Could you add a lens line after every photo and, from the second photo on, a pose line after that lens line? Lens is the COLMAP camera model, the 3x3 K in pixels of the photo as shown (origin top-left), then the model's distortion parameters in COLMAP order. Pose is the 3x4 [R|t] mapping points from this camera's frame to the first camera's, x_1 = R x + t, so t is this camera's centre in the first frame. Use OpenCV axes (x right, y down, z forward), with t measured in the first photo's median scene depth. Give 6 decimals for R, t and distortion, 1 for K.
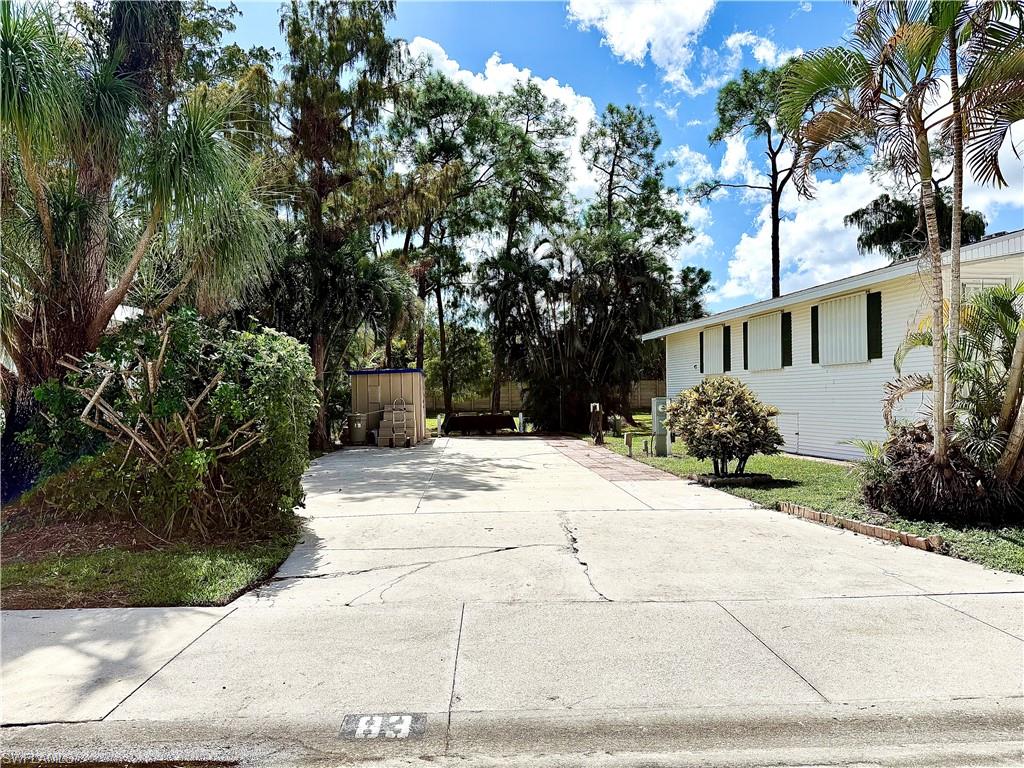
lens RADIAL K [[730.6, 0, 512.0], [0, 730.6, 384.0], [0, 0, 1]] dist [-0.002380, -0.000029]
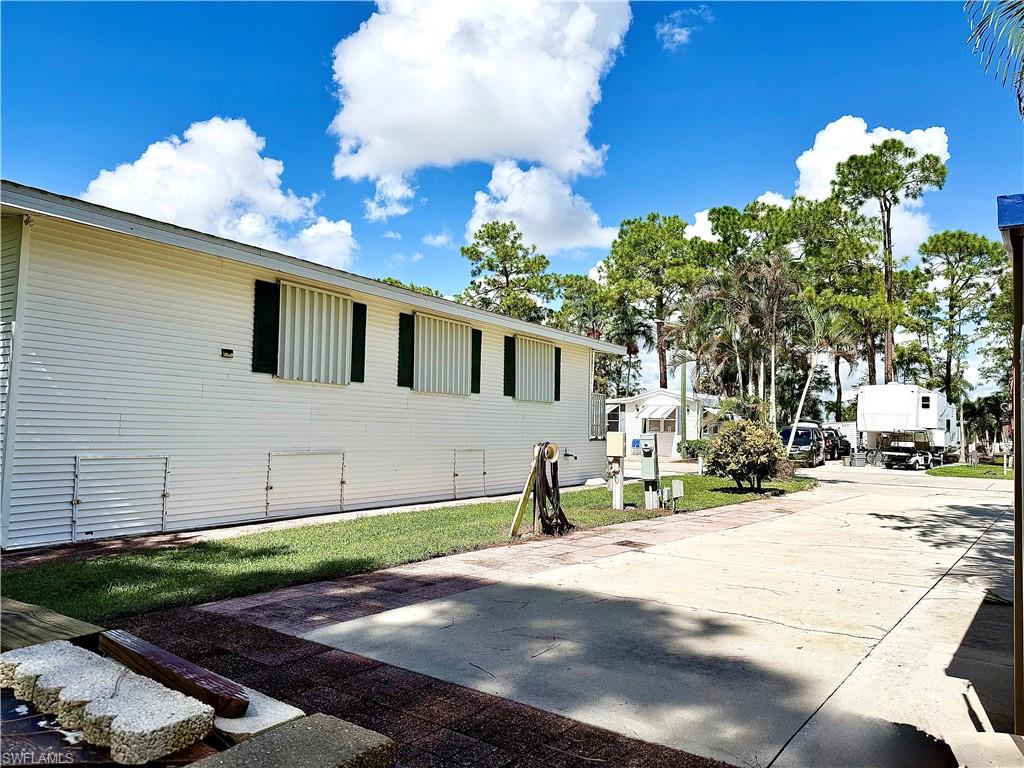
lens RADIAL K [[730.6, 0, 512.0], [0, 730.6, 384.0], [0, 0, 1]] dist [-0.002380, -0.000029]
pose [[-0.770053, 0.028234, 0.637355, -0.179522], [-0.032292, 0.996015, -0.083138, 0.032571], [-0.637162, -0.084602, -0.766073, 1.517792]]
